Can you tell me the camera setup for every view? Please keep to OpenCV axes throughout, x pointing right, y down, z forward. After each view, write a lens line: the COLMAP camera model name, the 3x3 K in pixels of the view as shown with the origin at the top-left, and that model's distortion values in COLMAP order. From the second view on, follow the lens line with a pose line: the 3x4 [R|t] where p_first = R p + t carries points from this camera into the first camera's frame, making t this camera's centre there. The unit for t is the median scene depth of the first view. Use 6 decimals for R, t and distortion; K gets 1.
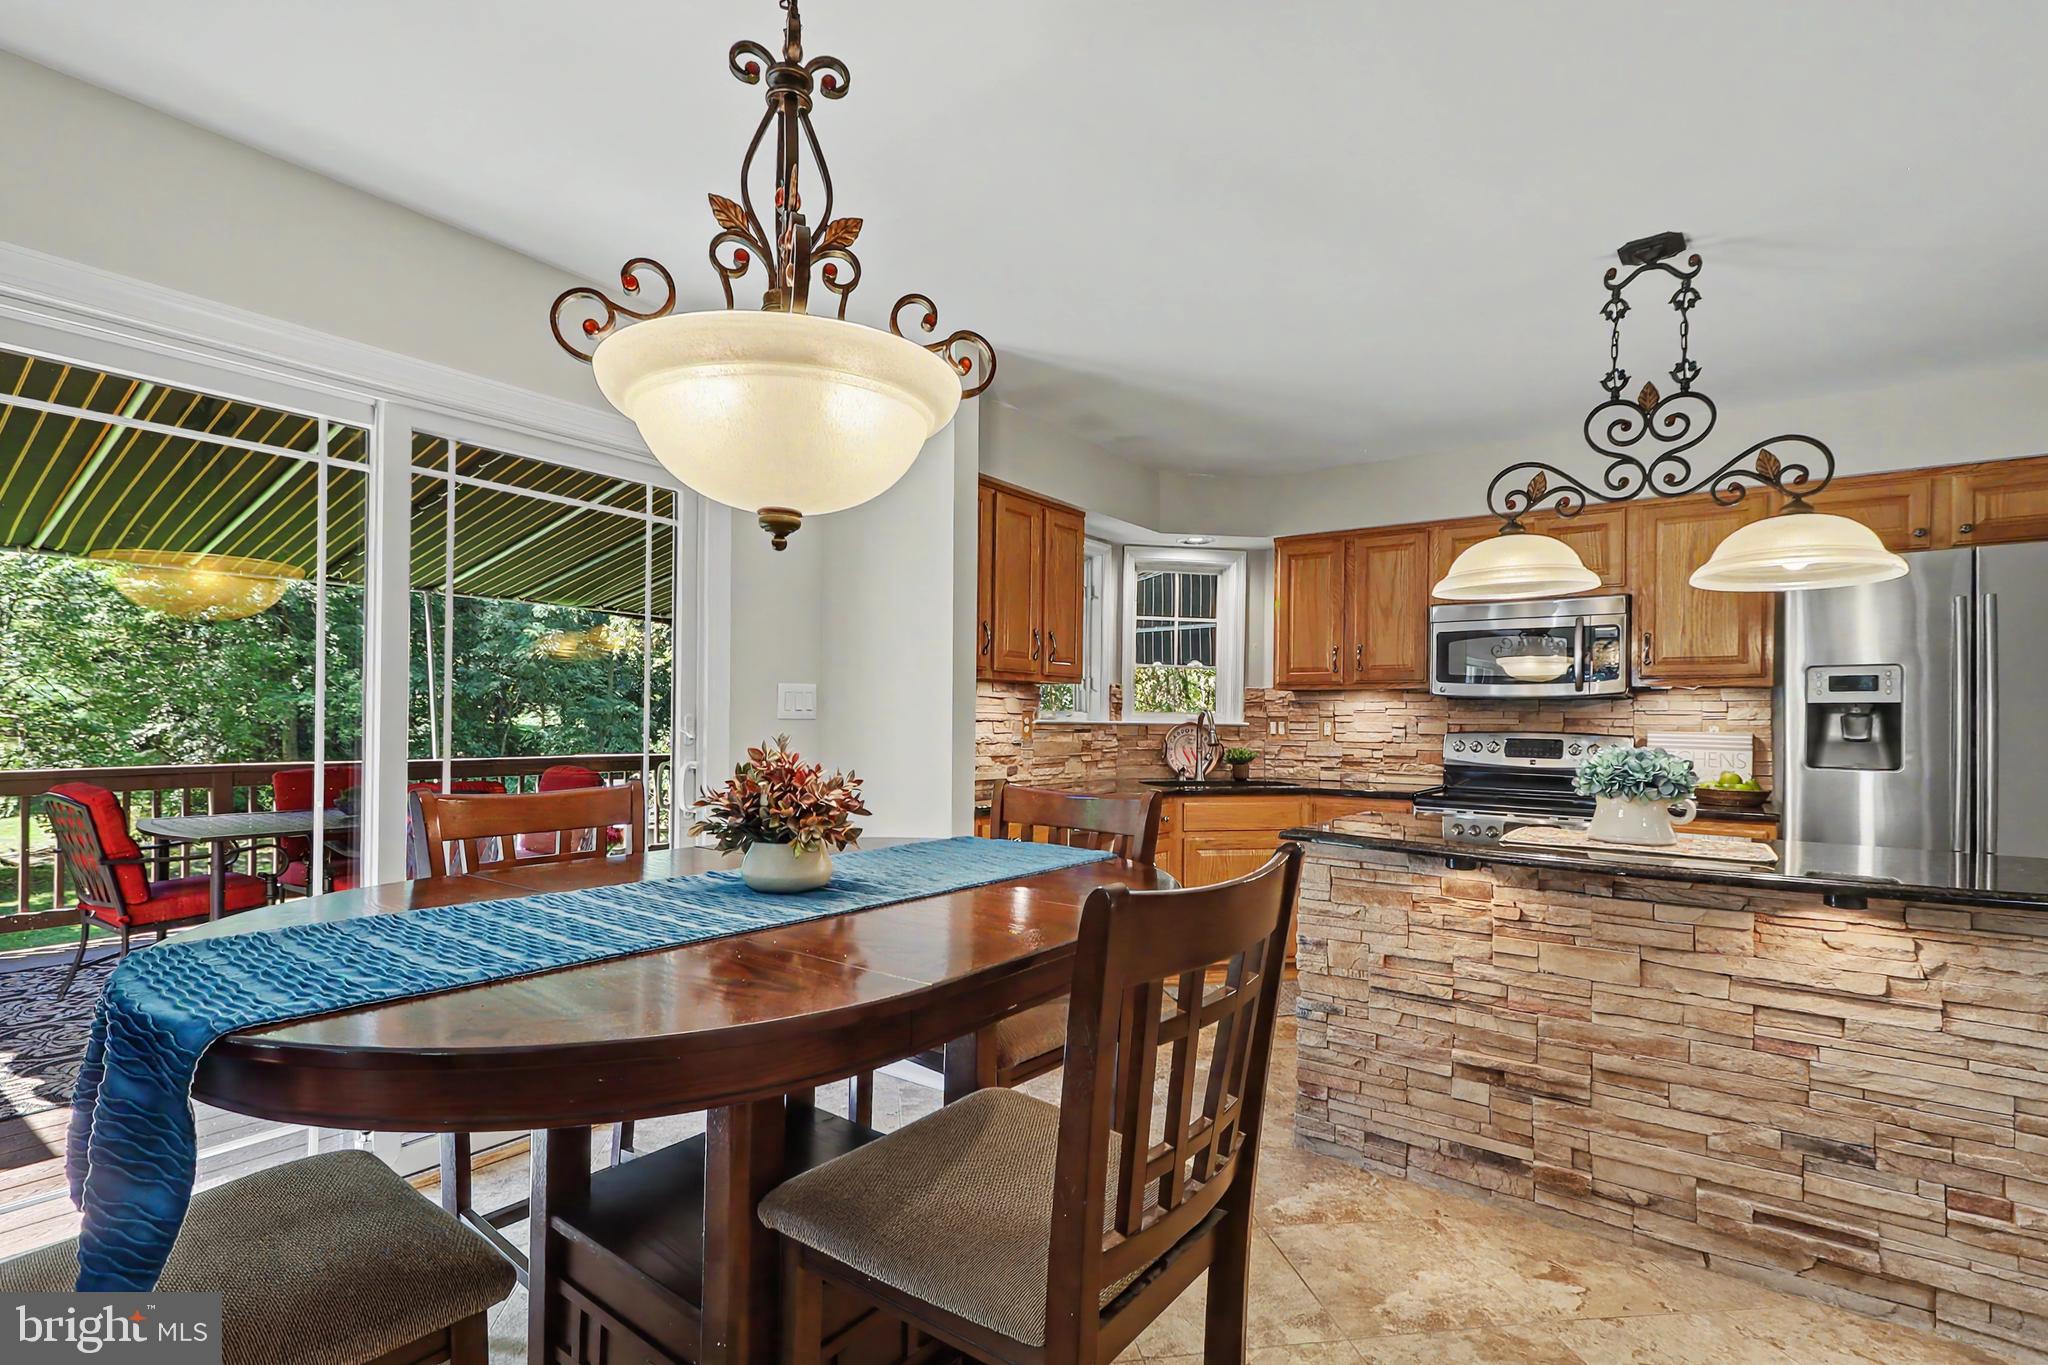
lens RADIAL K [[957.5, 0, 1023.7], [0, 957.5, 713.8], [0, 0, 1]] dist [0.000625, 0.000269]
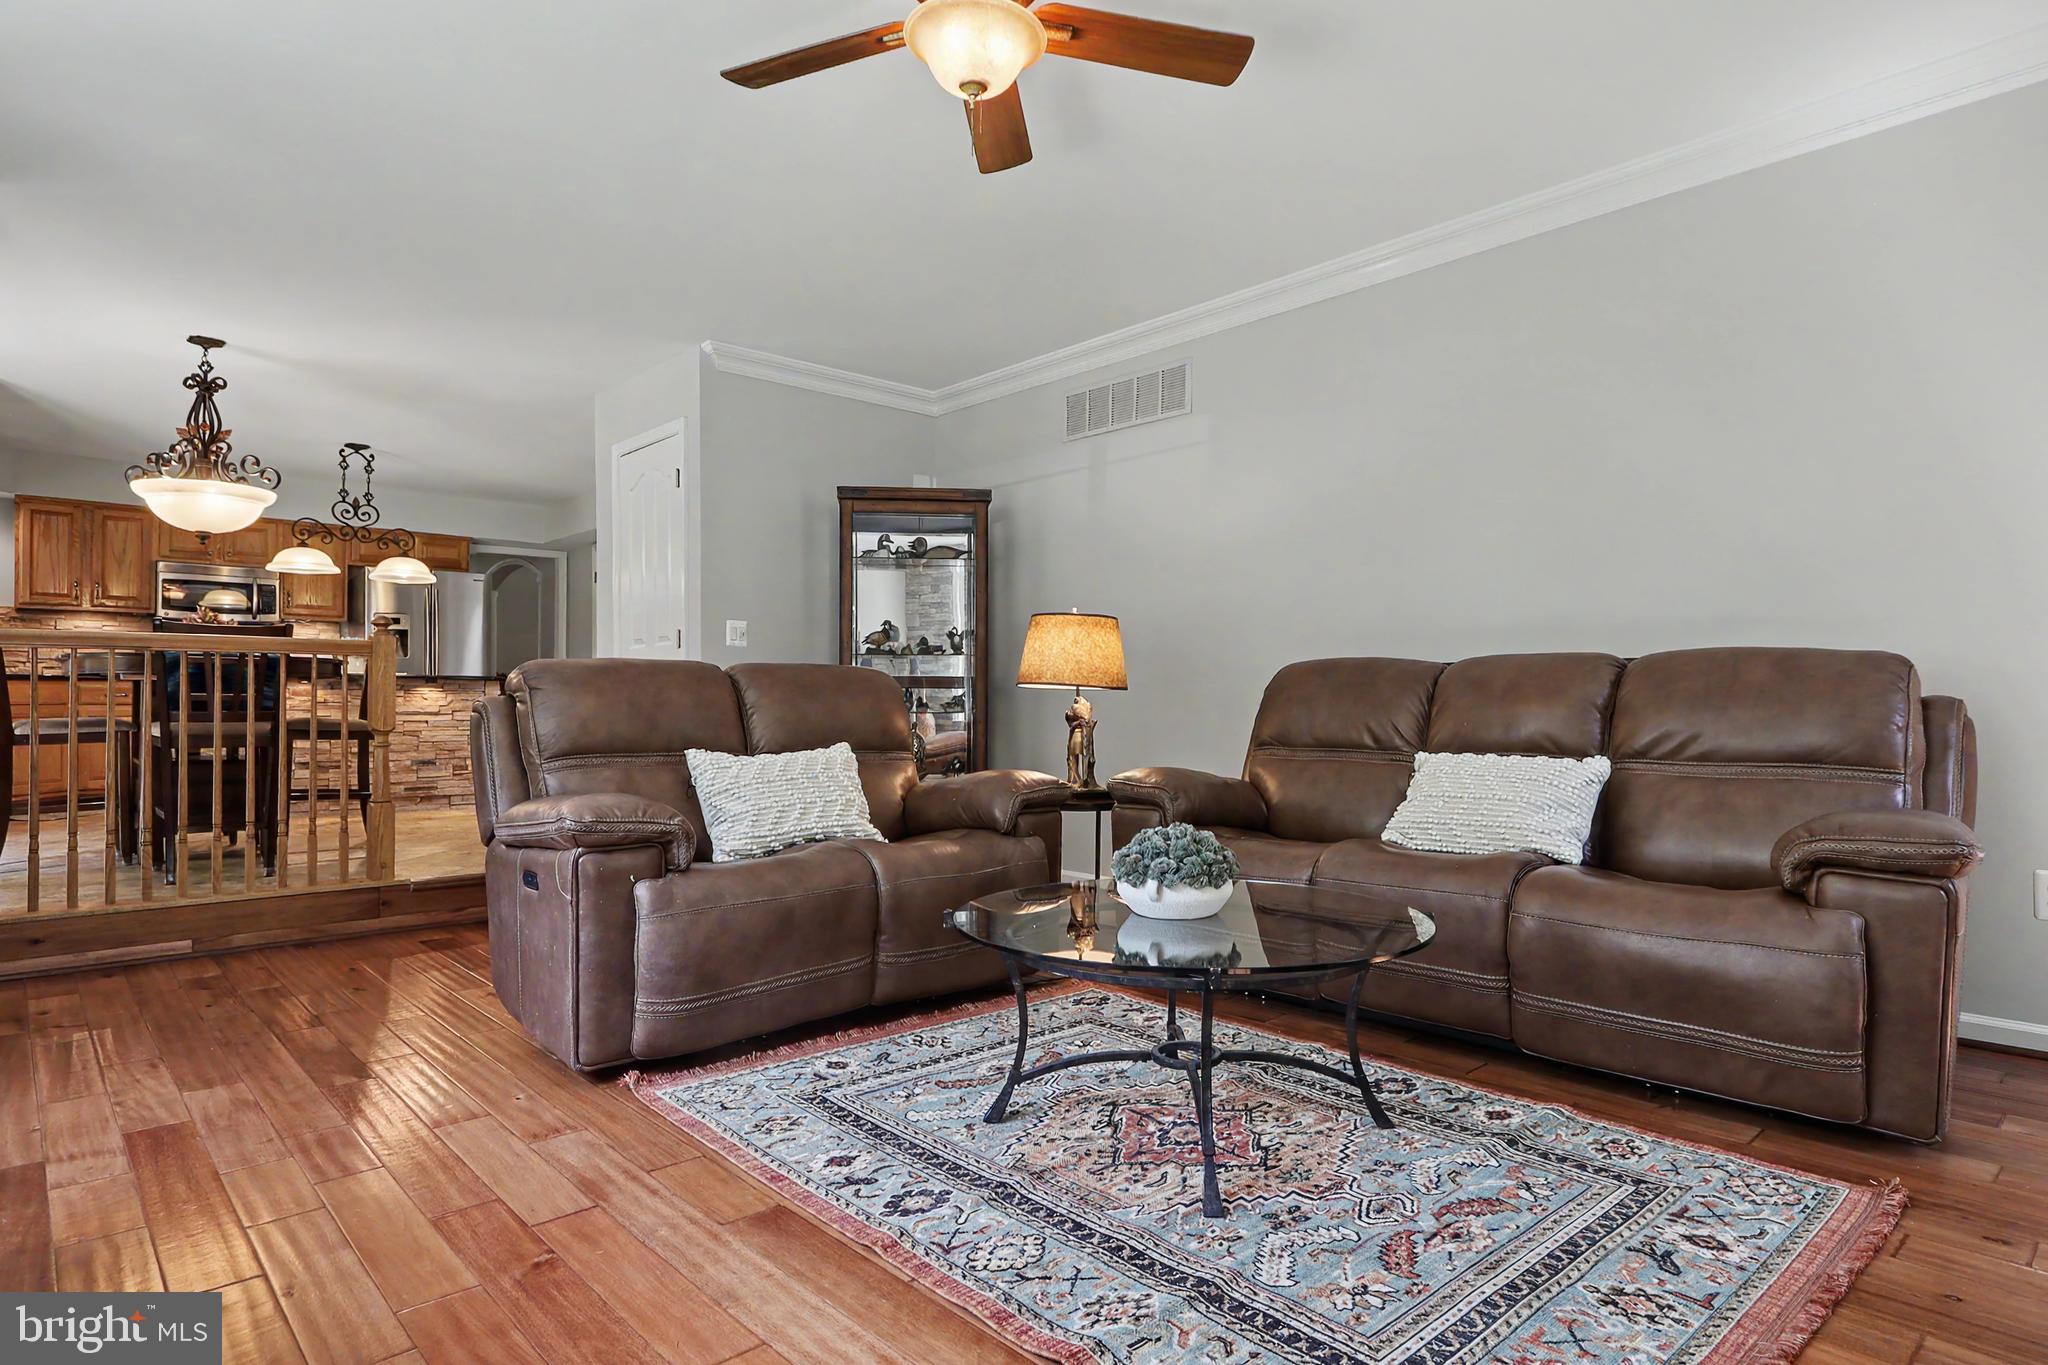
lens RADIAL K [[1130.4, 0, 1024.0], [0, 1130.4, 682.5], [0, 0, 1]] dist [0.000546, 0.000011]
pose [[0.199817, -0.001718, 0.979832, -1.091662], [-0.000795, 0.999998, 0.001915, 0.081327], [-0.979833, -0.001162, 0.199815, -0.760696]]
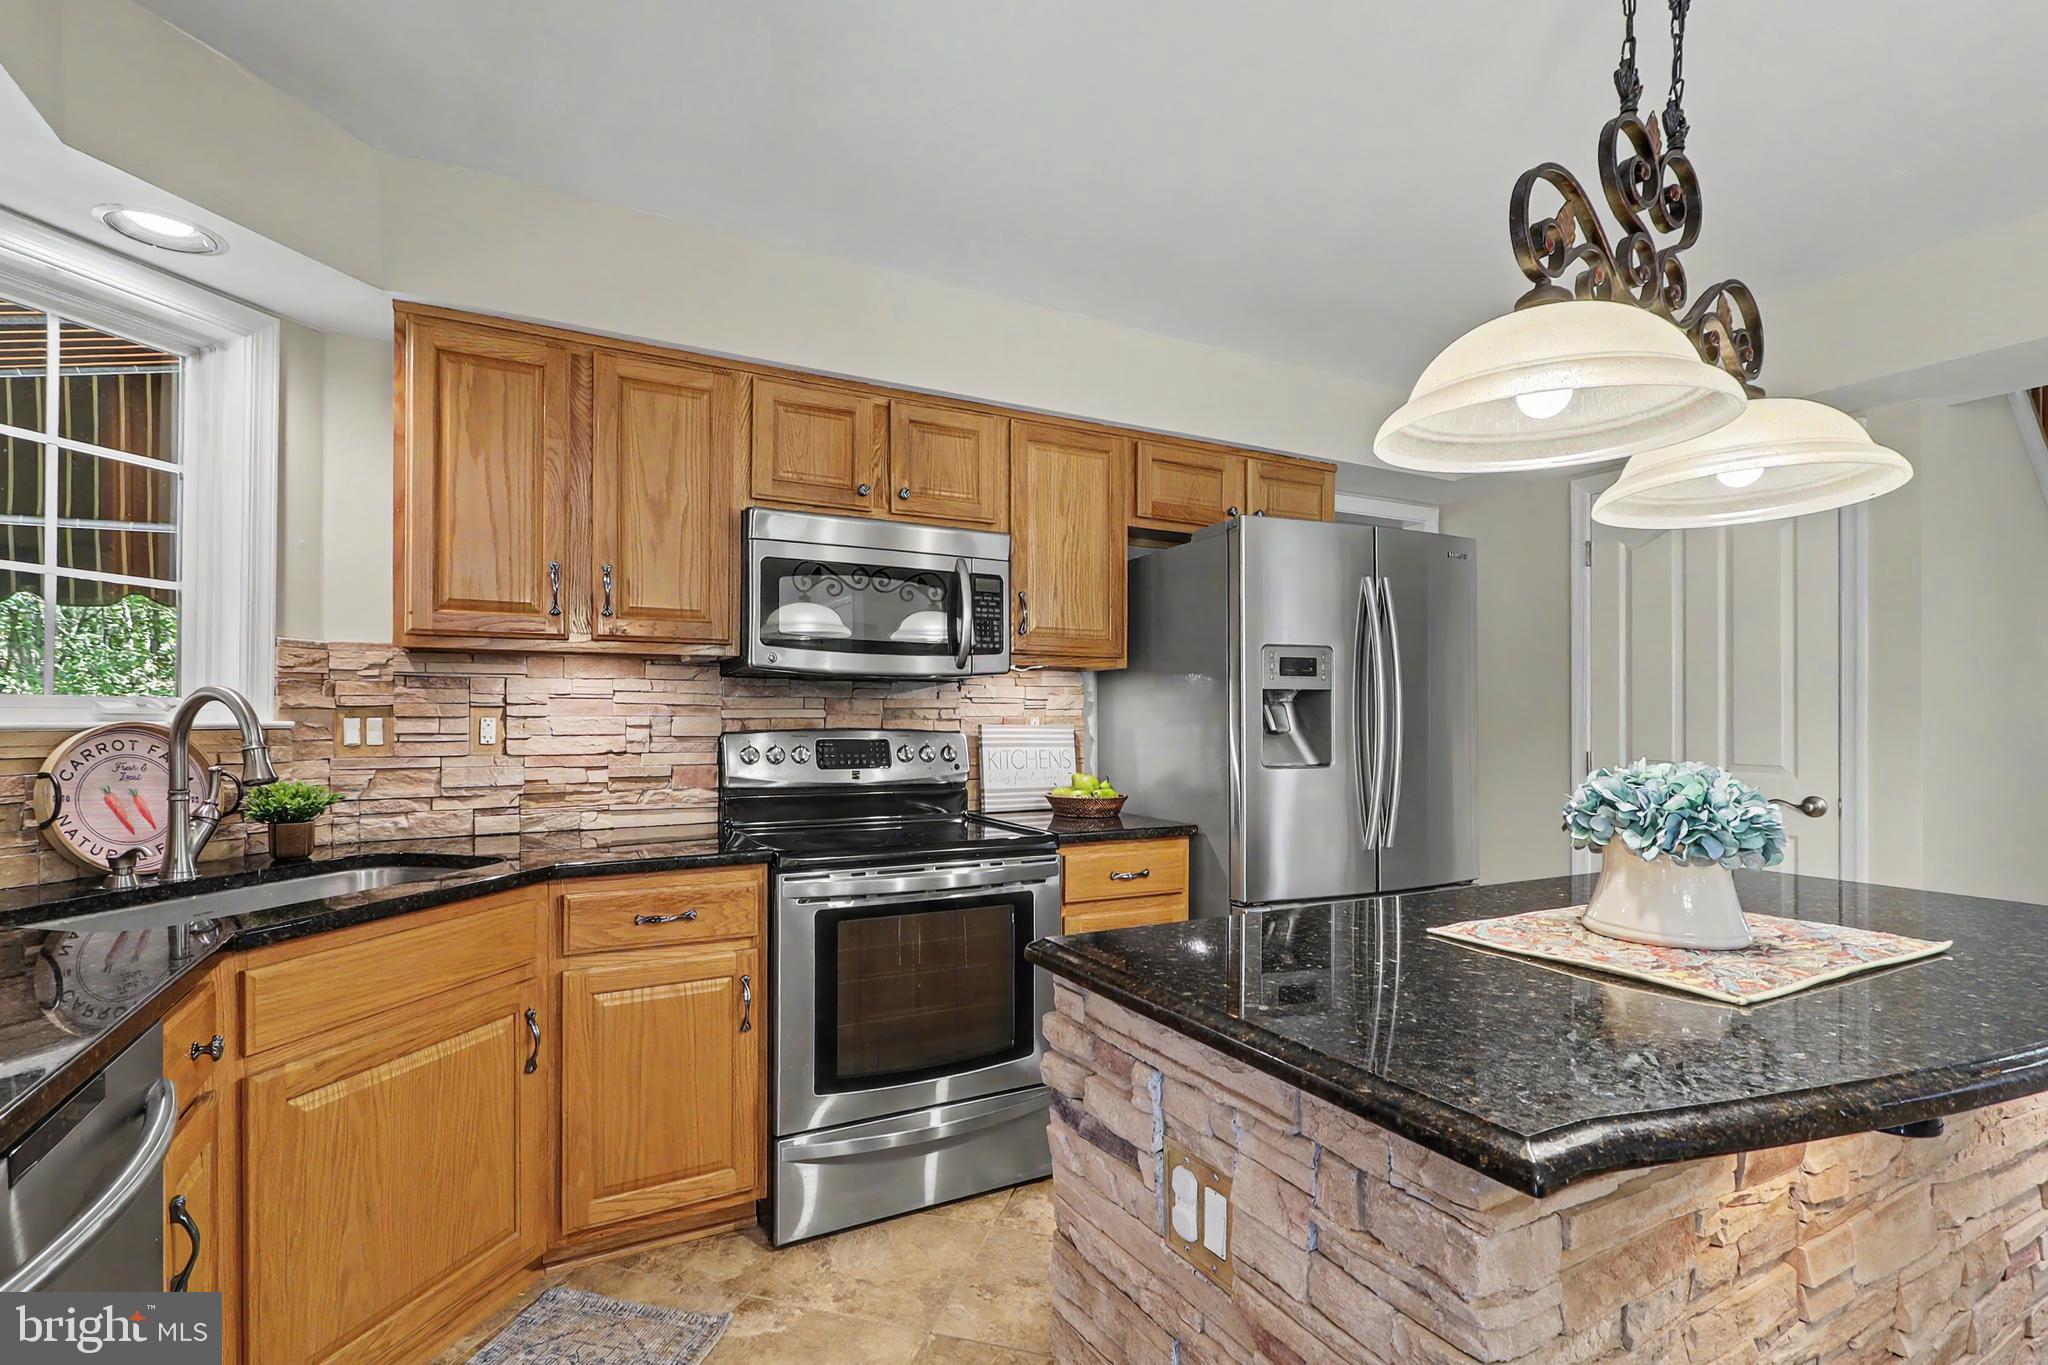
lens RADIAL K [[957.5, 0, 1023.7], [0, 957.5, 713.8], [0, 0, 1]] dist [0.000625, 0.000269]
pose [[0.427275, -0.009124, 0.904076, -0.014307], [-0.002015, 0.999937, 0.011043, 0.000951], [-0.904119, -0.006541, 0.427230, 0.594289]]
